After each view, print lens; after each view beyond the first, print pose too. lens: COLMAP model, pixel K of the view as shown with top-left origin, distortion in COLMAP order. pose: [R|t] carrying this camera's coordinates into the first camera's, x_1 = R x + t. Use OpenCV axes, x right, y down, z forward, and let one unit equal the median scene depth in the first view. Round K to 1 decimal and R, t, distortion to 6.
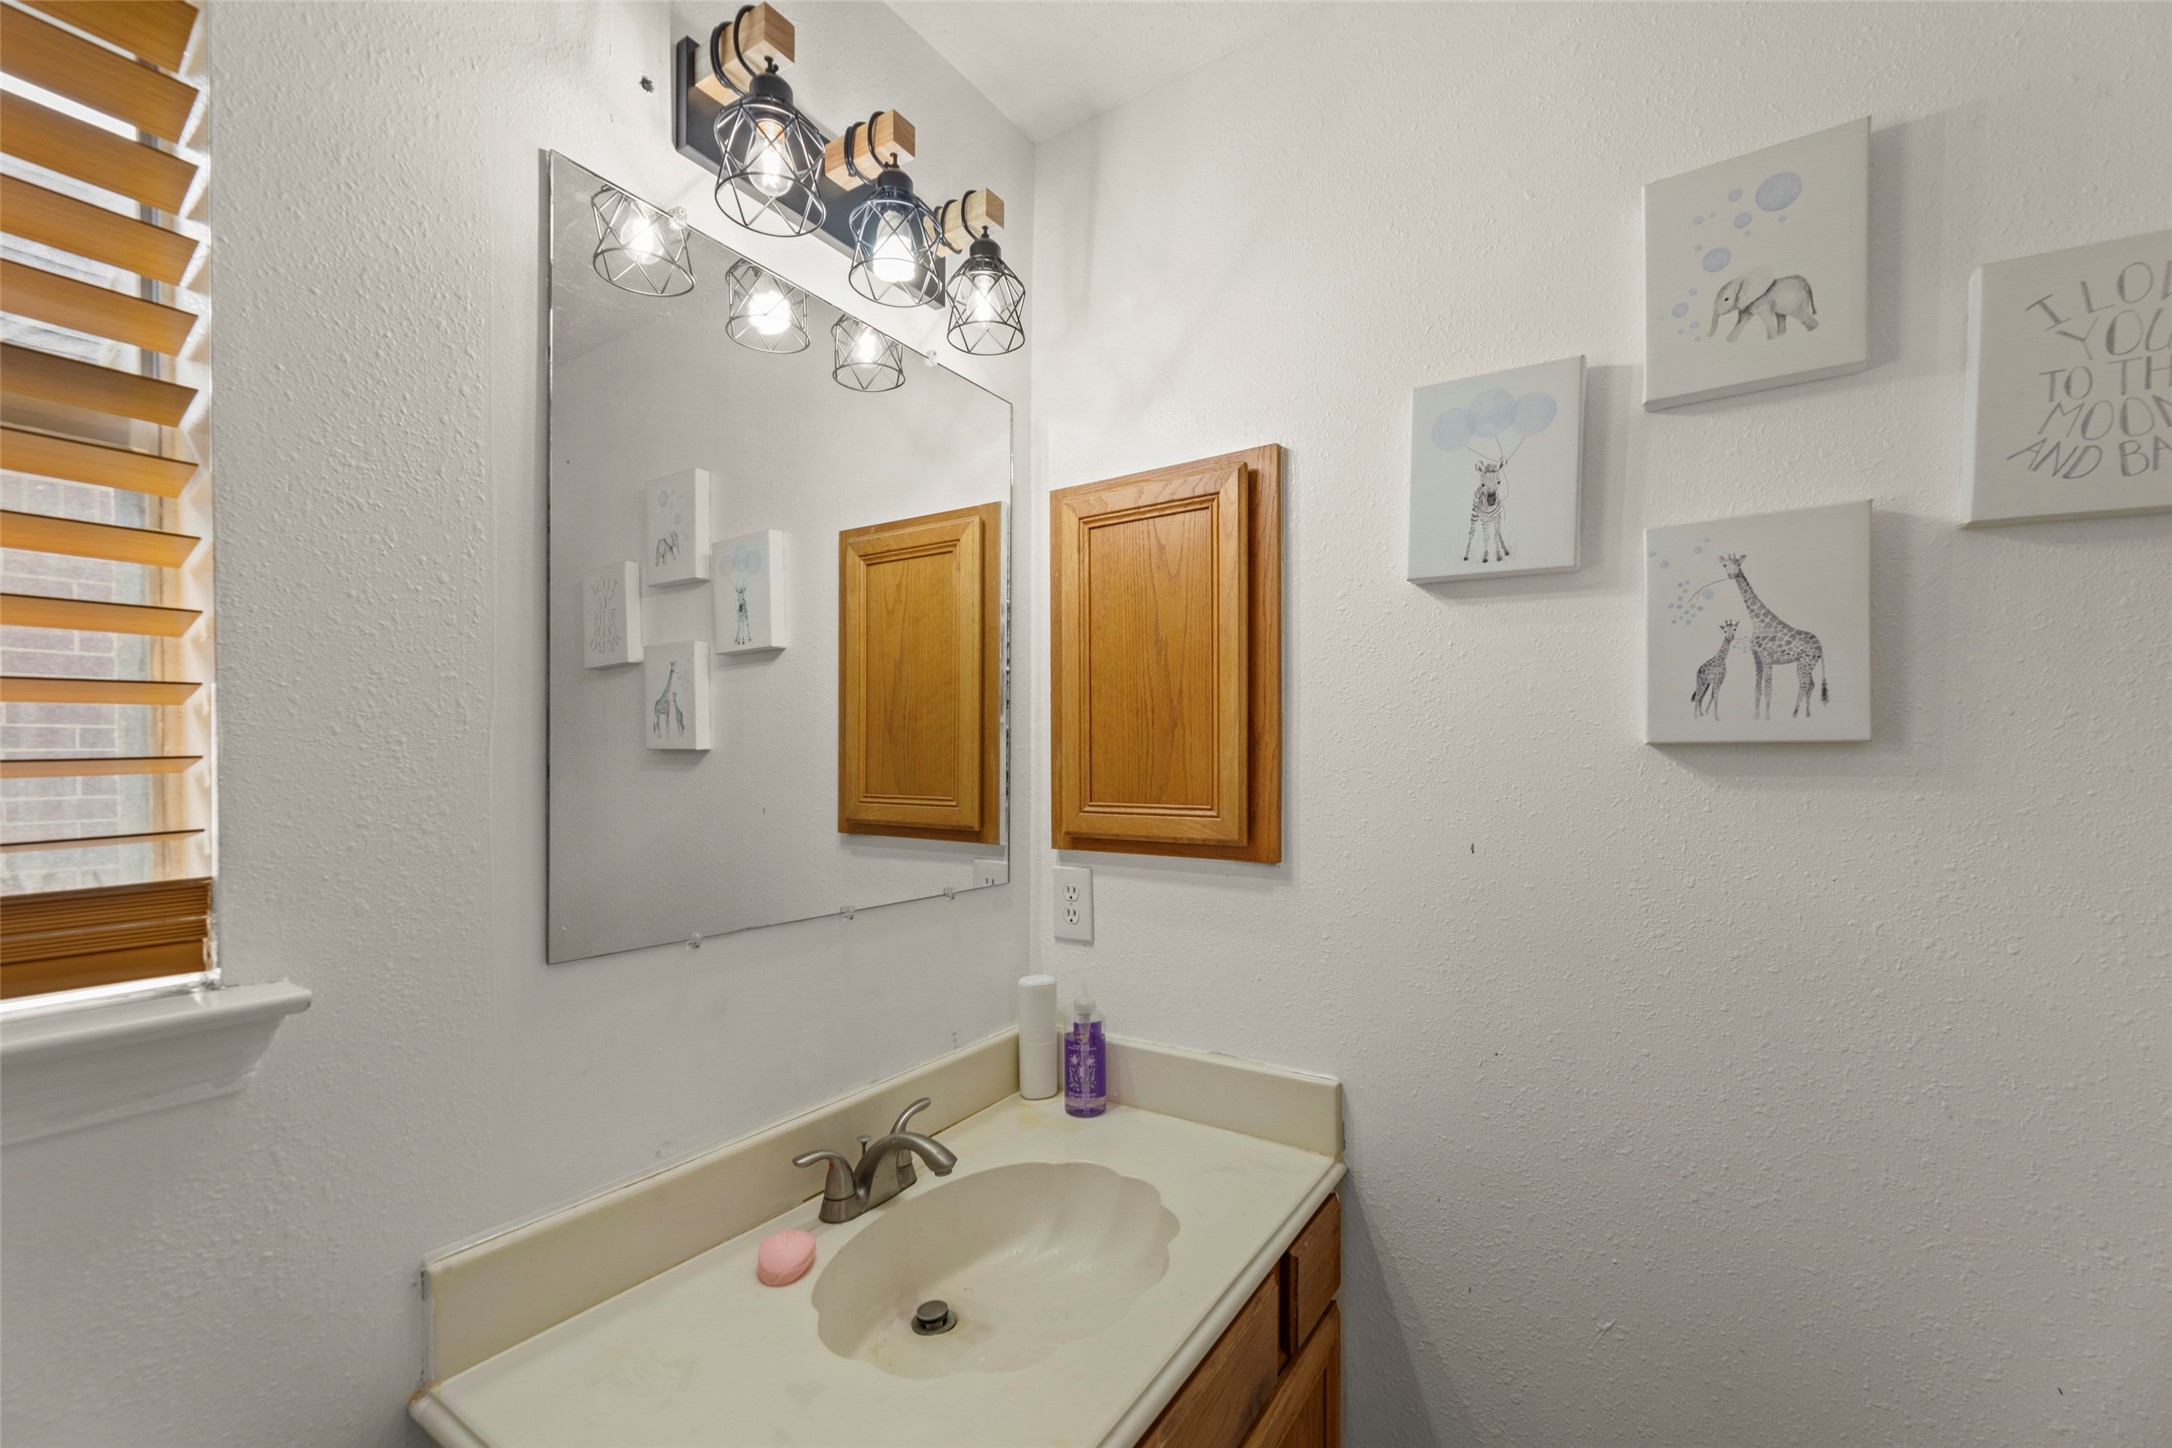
lens RADIAL K [[882.1, 0, 1089.7], [0, 882.1, 717.7], [0, 0, 1]] dist [0.000130, -0.000022]
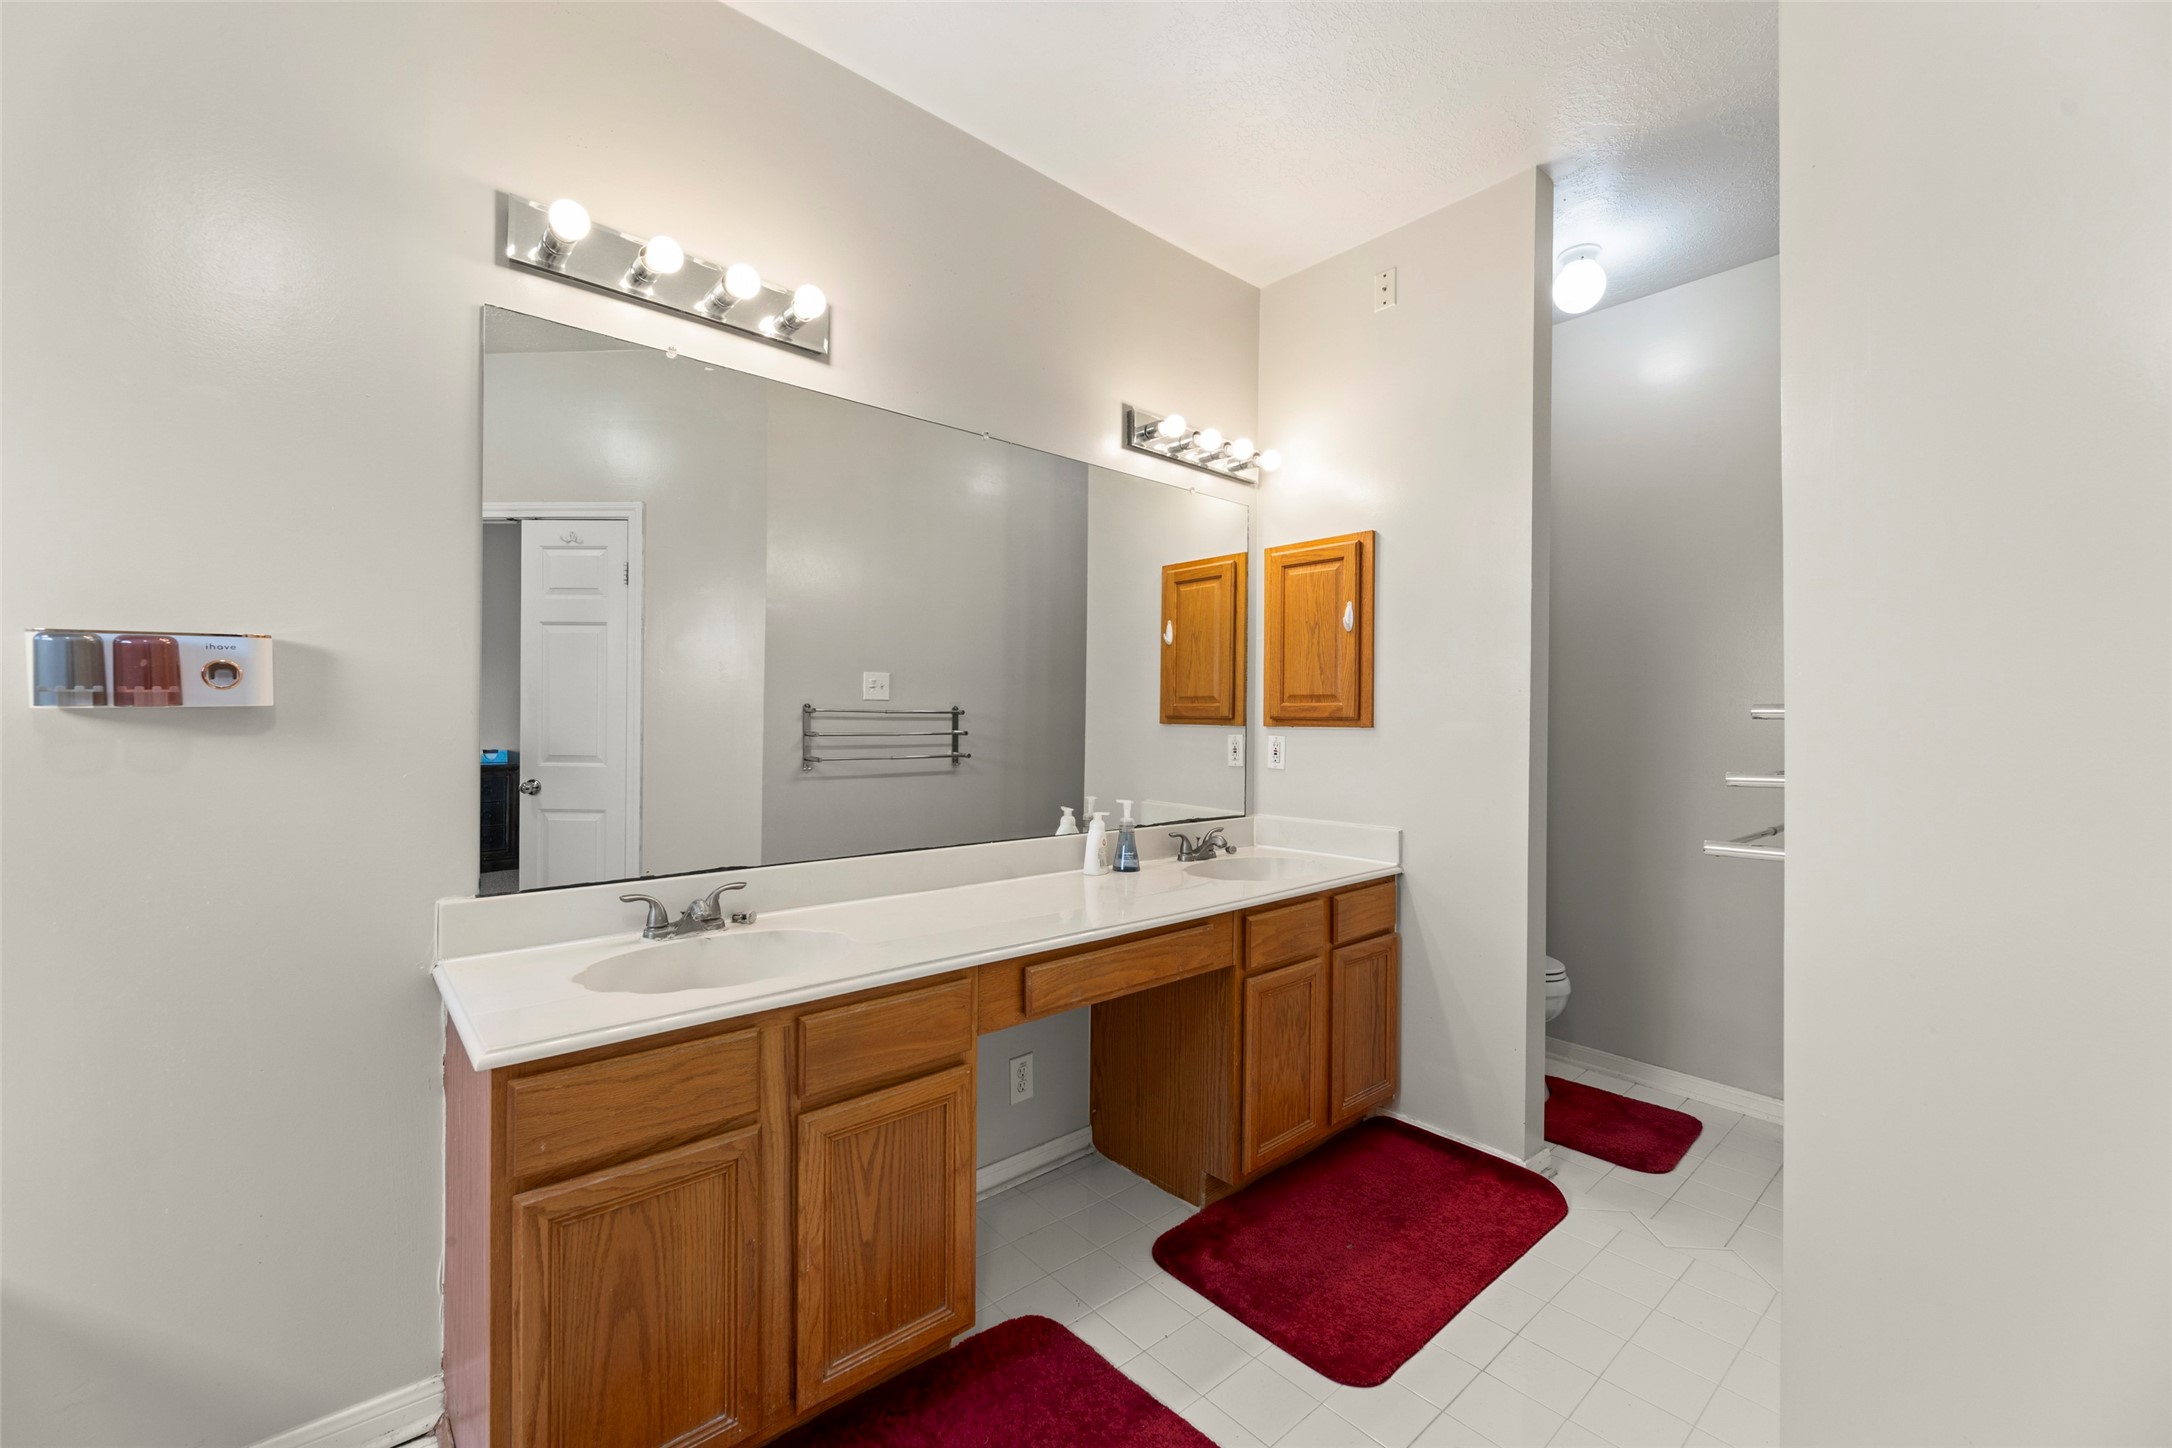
lens RADIAL K [[882.1, 0, 1089.7], [0, 882.1, 717.7], [0, 0, 1]] dist [0.000130, -0.000022]
pose [[0.966979, 0.012403, -0.254553, 0.090099], [-0.003719, 0.999396, 0.034566, 0.068629], [0.254828, -0.032478, 0.966441, -1.163379]]
